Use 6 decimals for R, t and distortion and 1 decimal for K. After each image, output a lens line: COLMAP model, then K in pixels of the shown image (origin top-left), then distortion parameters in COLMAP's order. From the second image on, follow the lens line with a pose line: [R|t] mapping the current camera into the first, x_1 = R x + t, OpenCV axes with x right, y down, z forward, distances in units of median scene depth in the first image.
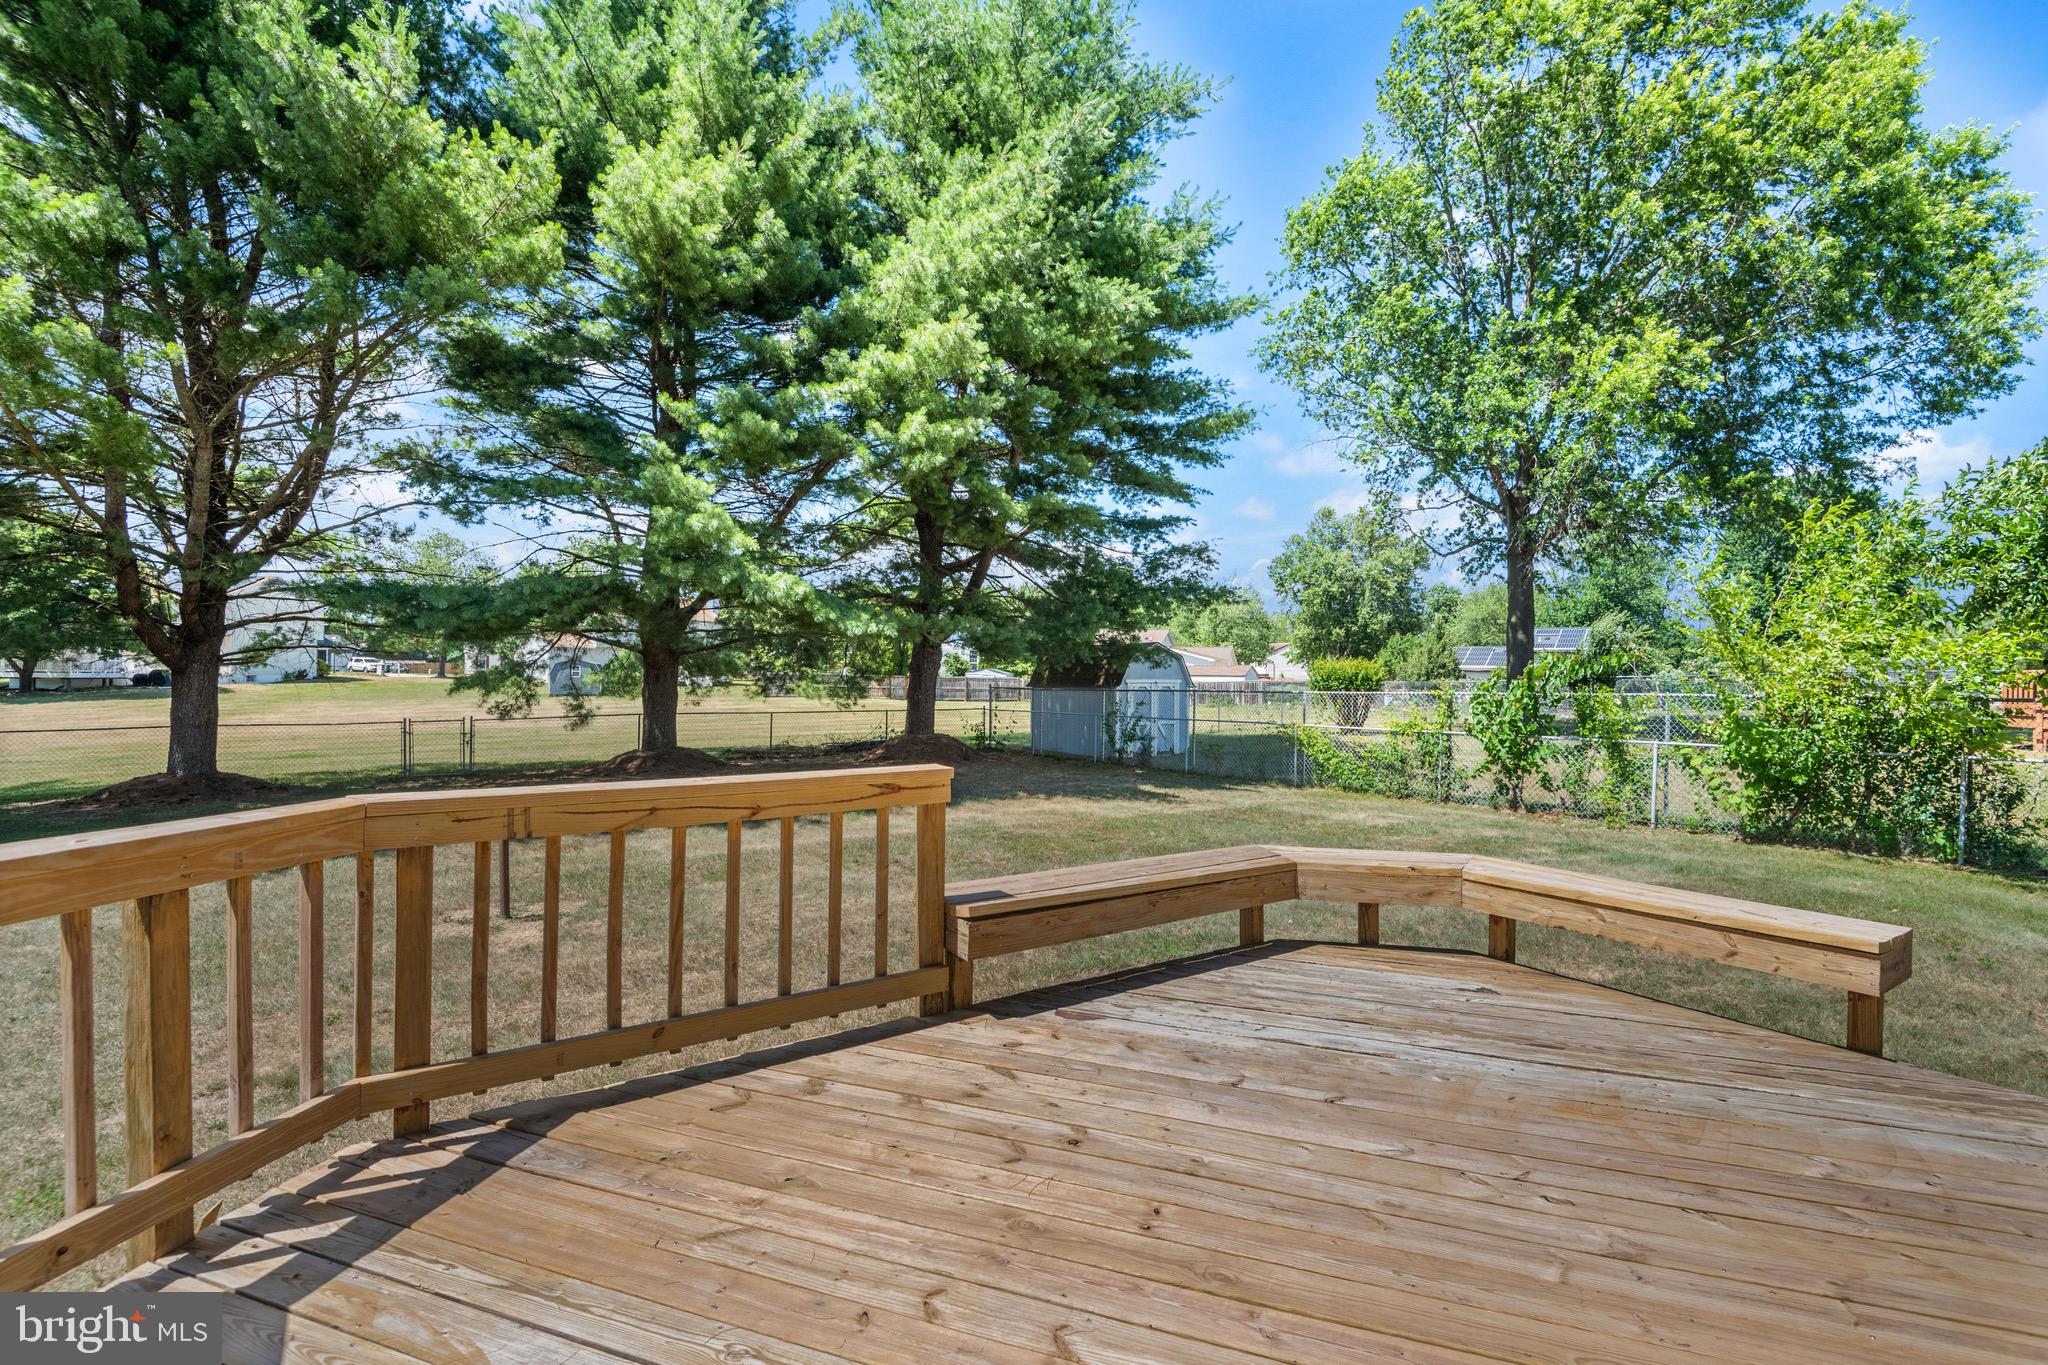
lens RADIAL K [[930.1, 0, 1038.0], [0, 930.1, 677.7], [0, 0, 1]] dist [-0.000431, -0.000468]
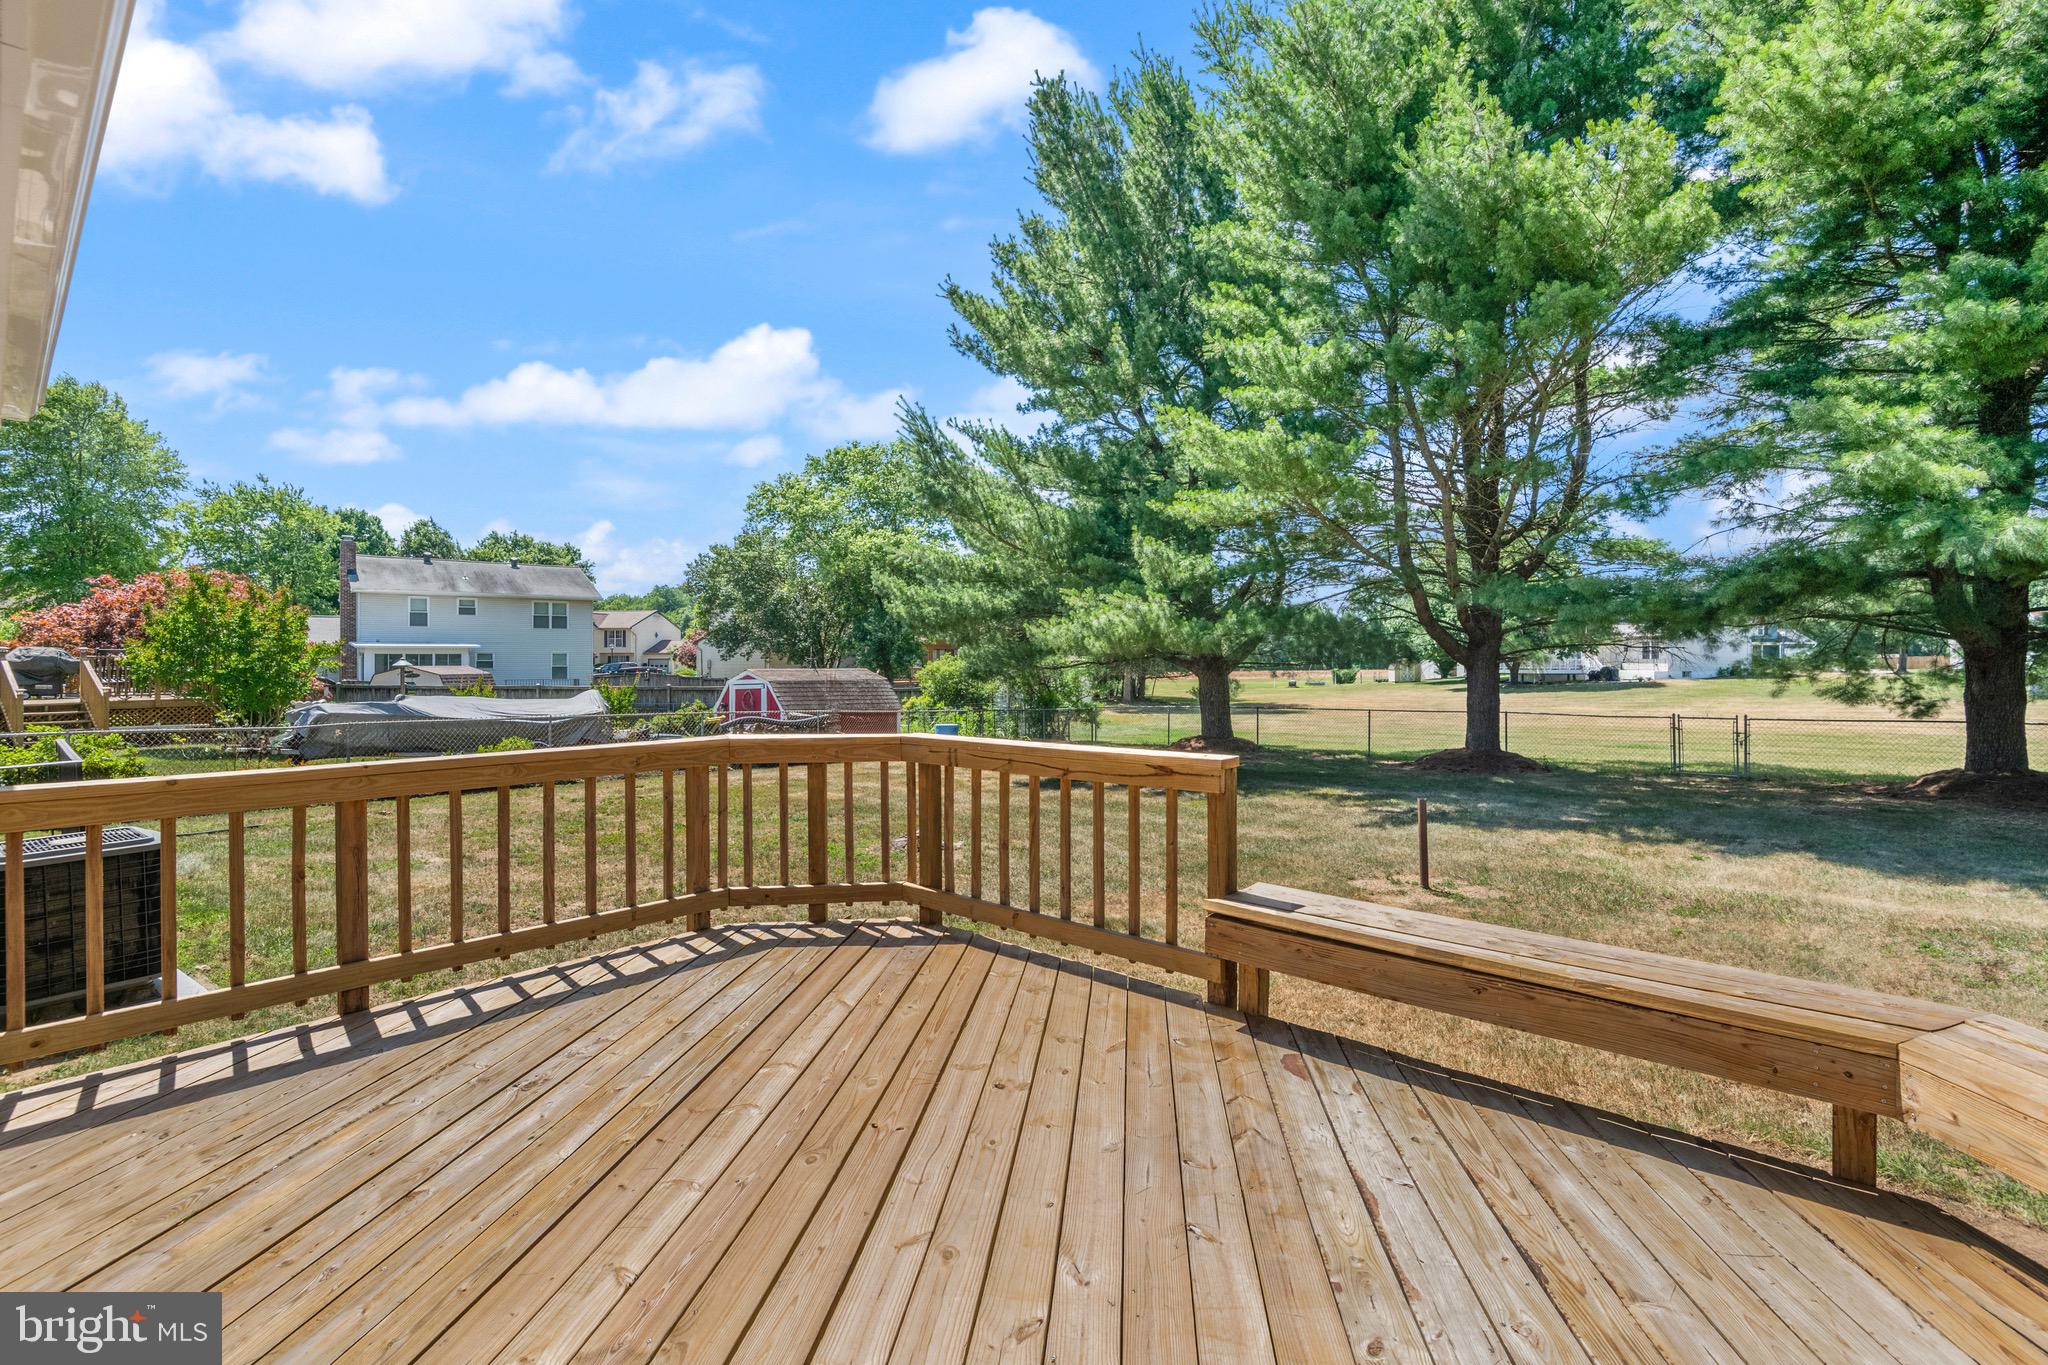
lens RADIAL K [[936.7, 0, 1024.0], [0, 936.7, 682.5], [0, 0, 1]] dist [-0.013990, -0.000878]
pose [[0.224480, 0.012842, -0.974394, 0.129146], [-0.004228, 0.999917, 0.012204, 0.000747], [0.974469, 0.001380, 0.224516, 0.089969]]
